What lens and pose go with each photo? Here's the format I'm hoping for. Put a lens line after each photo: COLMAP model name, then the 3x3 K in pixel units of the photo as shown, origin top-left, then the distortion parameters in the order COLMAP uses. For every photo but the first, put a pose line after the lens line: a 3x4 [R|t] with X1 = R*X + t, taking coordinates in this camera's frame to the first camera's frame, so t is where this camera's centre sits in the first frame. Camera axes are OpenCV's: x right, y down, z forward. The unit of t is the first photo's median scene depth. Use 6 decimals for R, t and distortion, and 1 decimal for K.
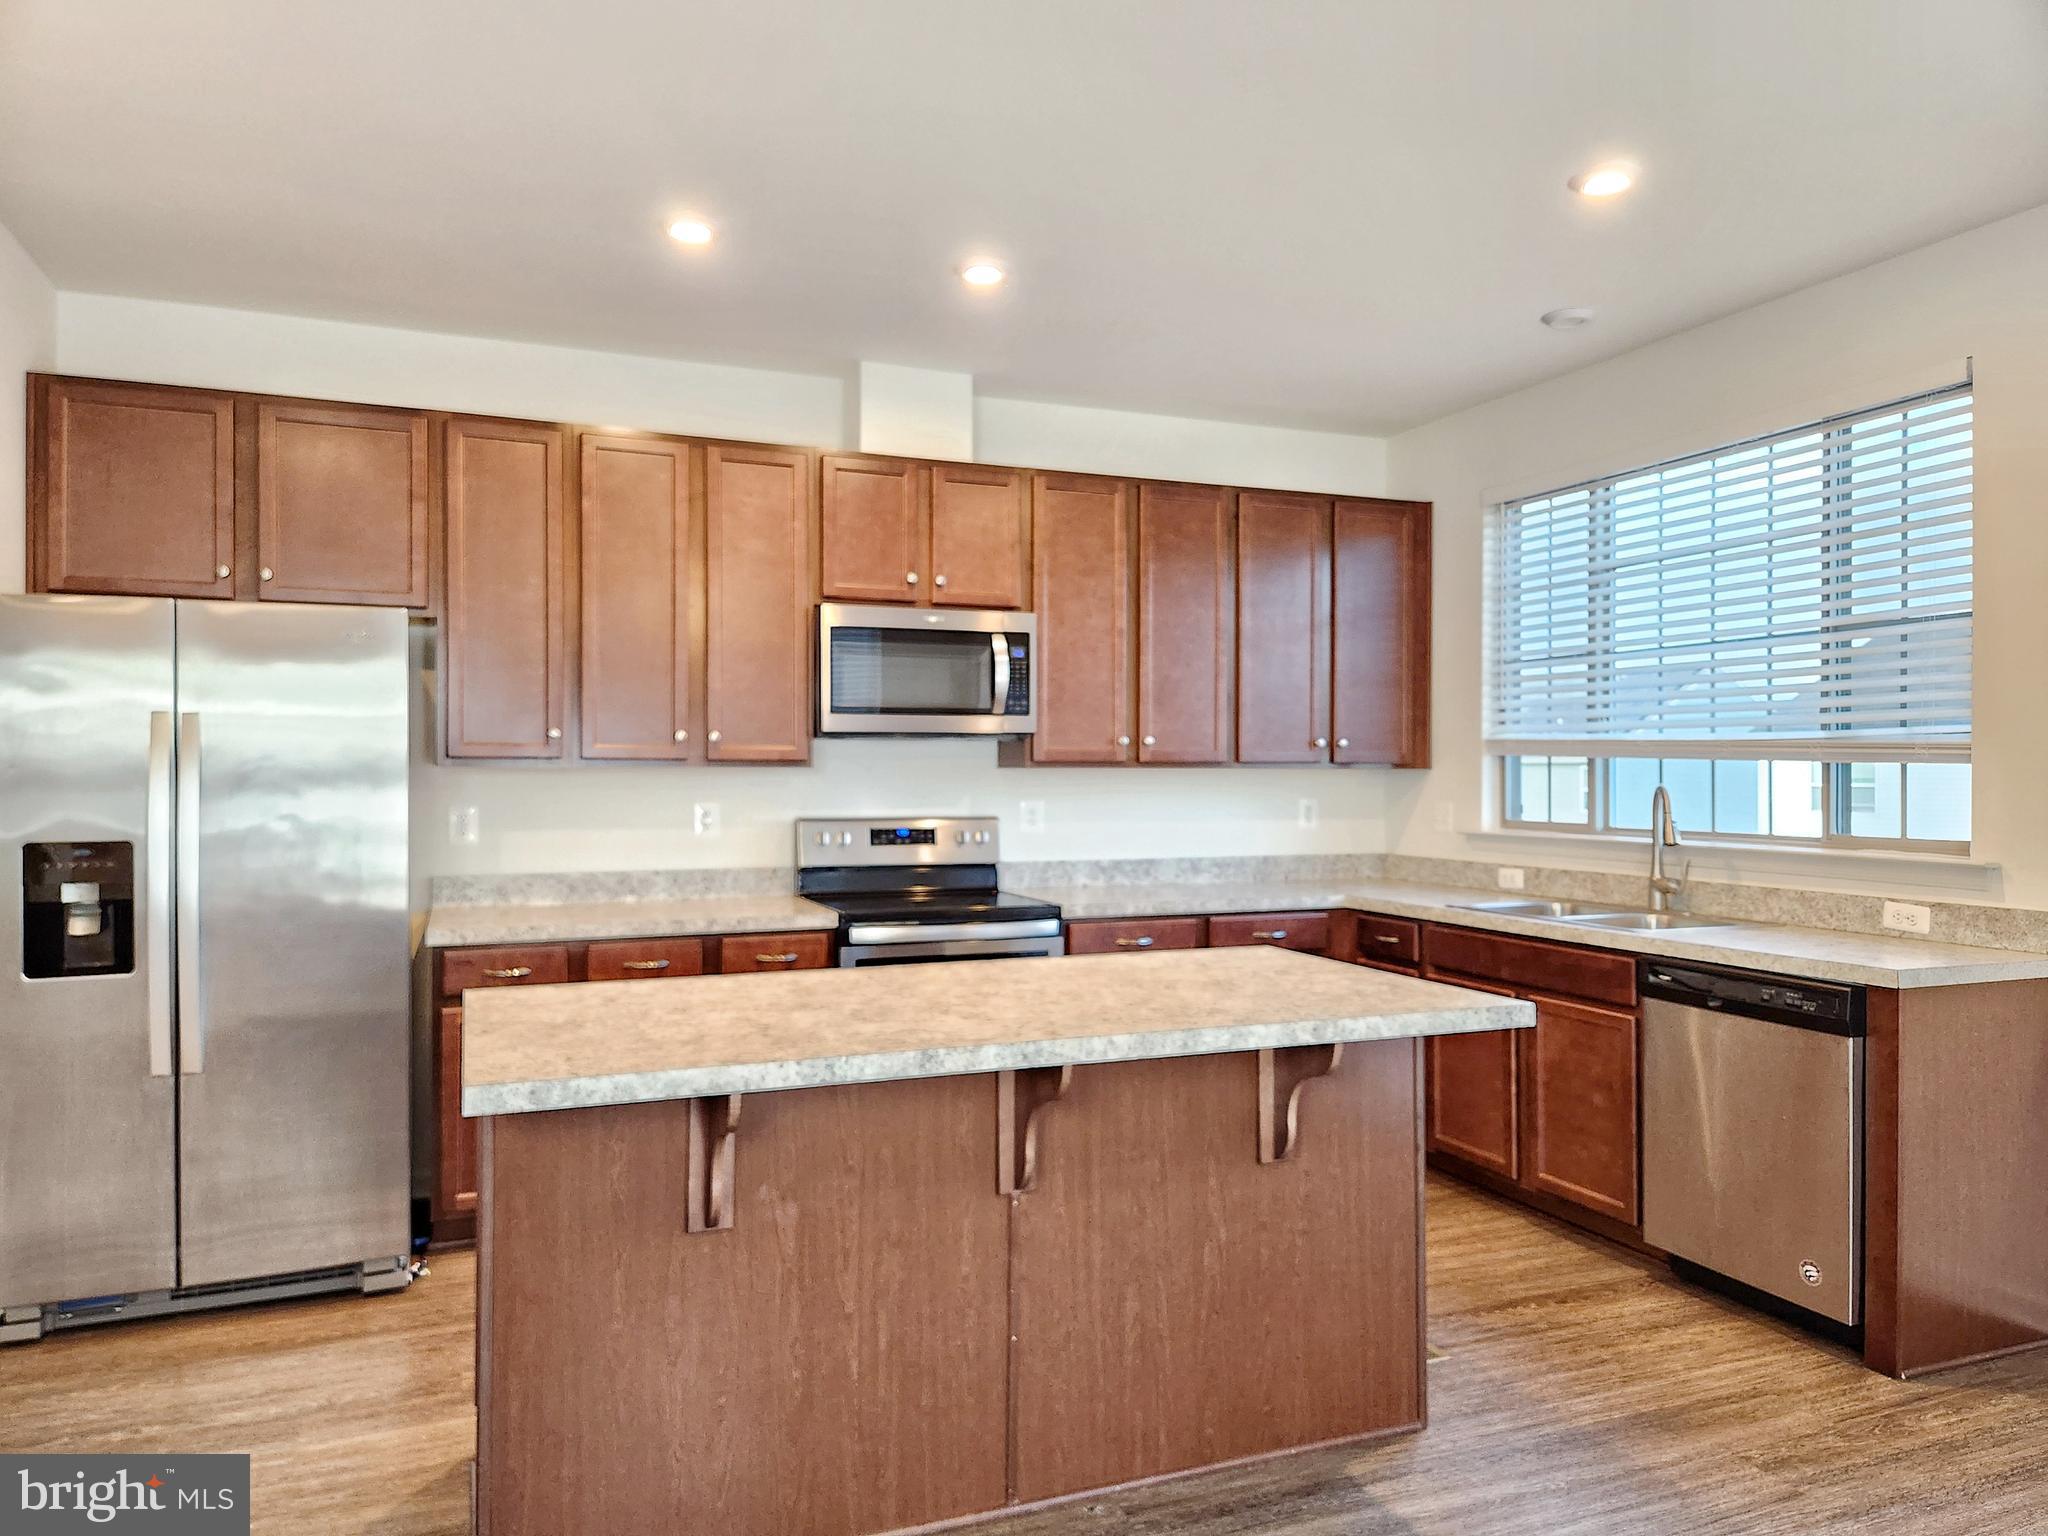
lens RADIAL K [[1395.2, 0, 1024.0], [0, 1395.2, 768.0], [0, 0, 1]] dist [0.054776, -0.044329]
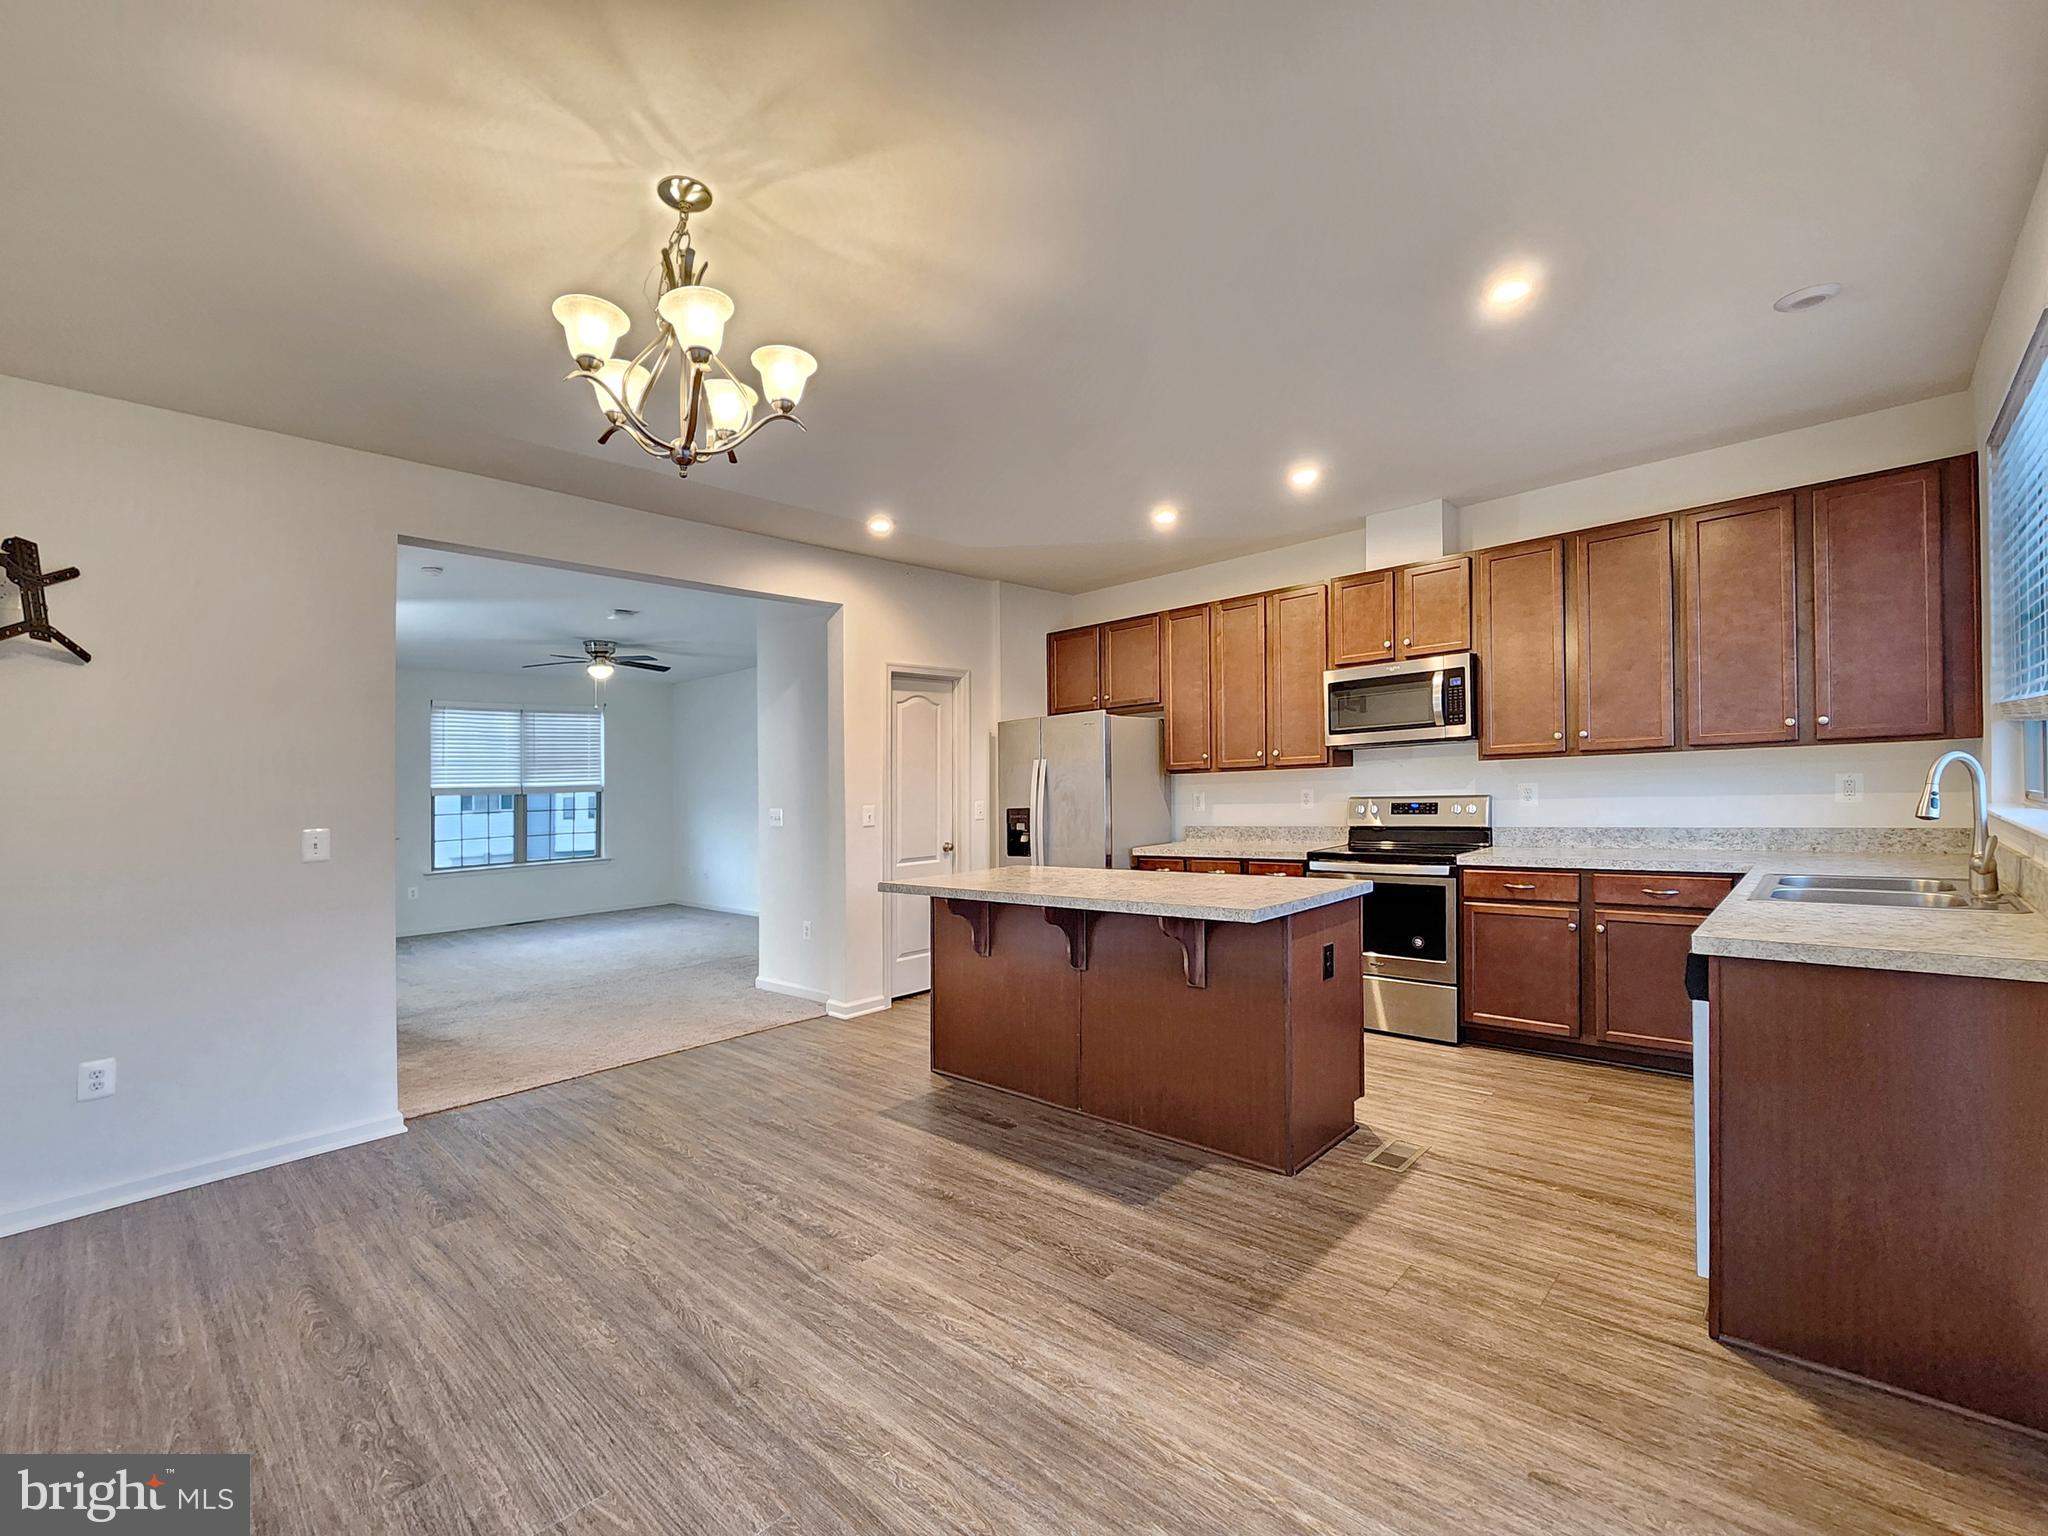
lens RADIAL K [[982.8, 0, 1024.0], [0, 982.8, 768.0], [0, 0, 1]] dist [-0.000224, -0.000036]
pose [[0.372539, -0.032307, -0.927454, 0.818295], [0.045209, 0.998839, -0.016634, 0.003226], [0.926915, -0.035733, 0.373567, 0.207433]]
